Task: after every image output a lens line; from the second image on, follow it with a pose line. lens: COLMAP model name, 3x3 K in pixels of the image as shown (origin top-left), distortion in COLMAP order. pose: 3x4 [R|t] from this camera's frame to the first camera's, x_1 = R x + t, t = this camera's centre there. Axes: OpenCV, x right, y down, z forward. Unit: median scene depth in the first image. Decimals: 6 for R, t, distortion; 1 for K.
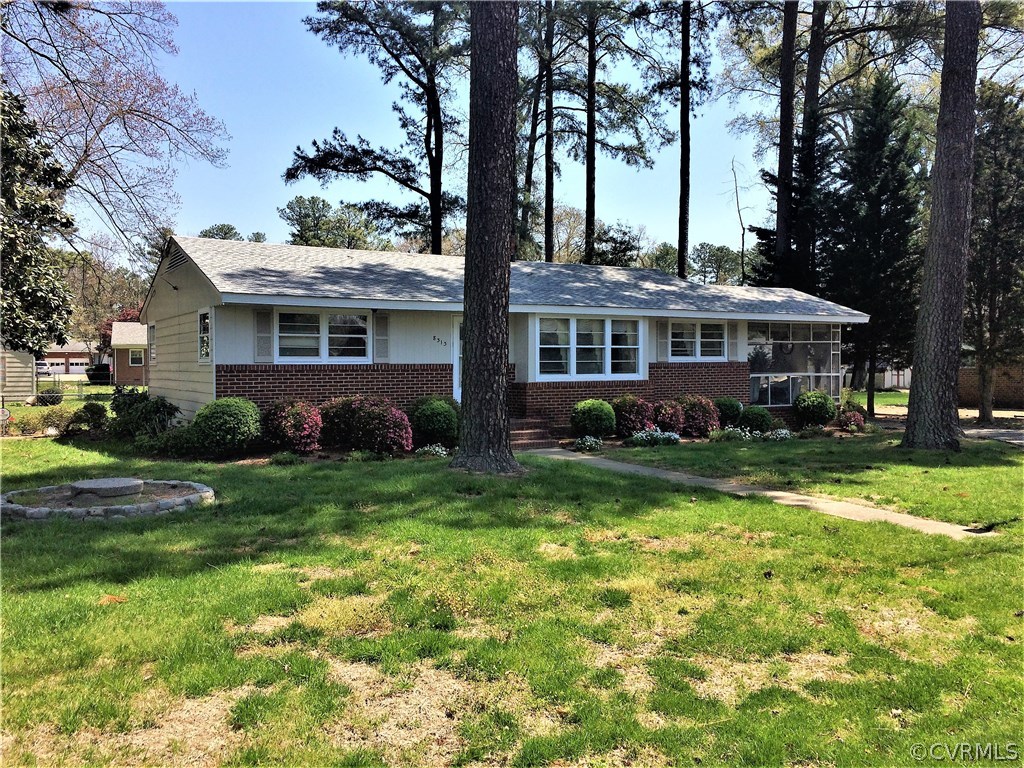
lens RADIAL K [[861.6, 0, 515.5], [0, 861.6, 387.0], [0, 0, 1]] dist [0.074420, -0.078913]
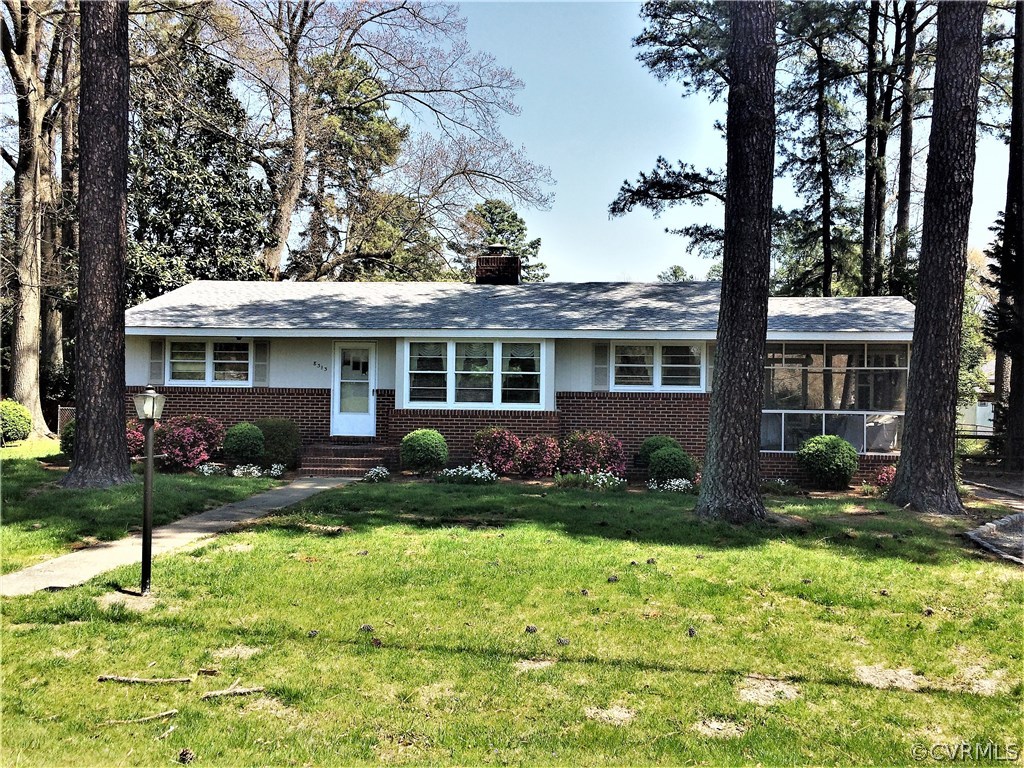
lens RADIAL K [[861.6, 0, 515.5], [0, 861.6, 387.0], [0, 0, 1]] dist [0.074420, -0.078913]
pose [[0.802082, 0.012445, -0.597084, 0.263964], [-0.033308, 0.999159, -0.023918, -0.004279], [0.596284, 0.039072, 0.801822, 0.114363]]
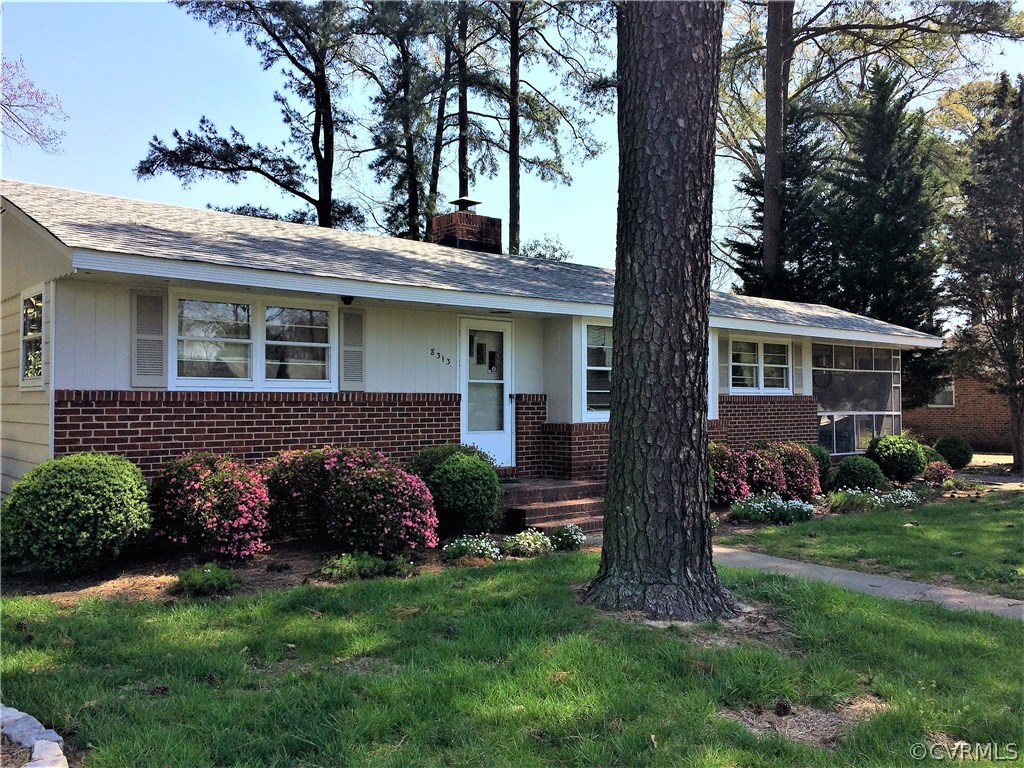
lens RADIAL K [[861.6, 0, 515.5], [0, 861.6, 387.0], [0, 0, 1]] dist [0.074420, -0.078913]
pose [[0.985593, 0.008012, 0.168947, -0.051812], [-0.000298, 0.998958, -0.045636, -0.001121], [-0.169136, 0.044928, 0.984568, 0.139684]]
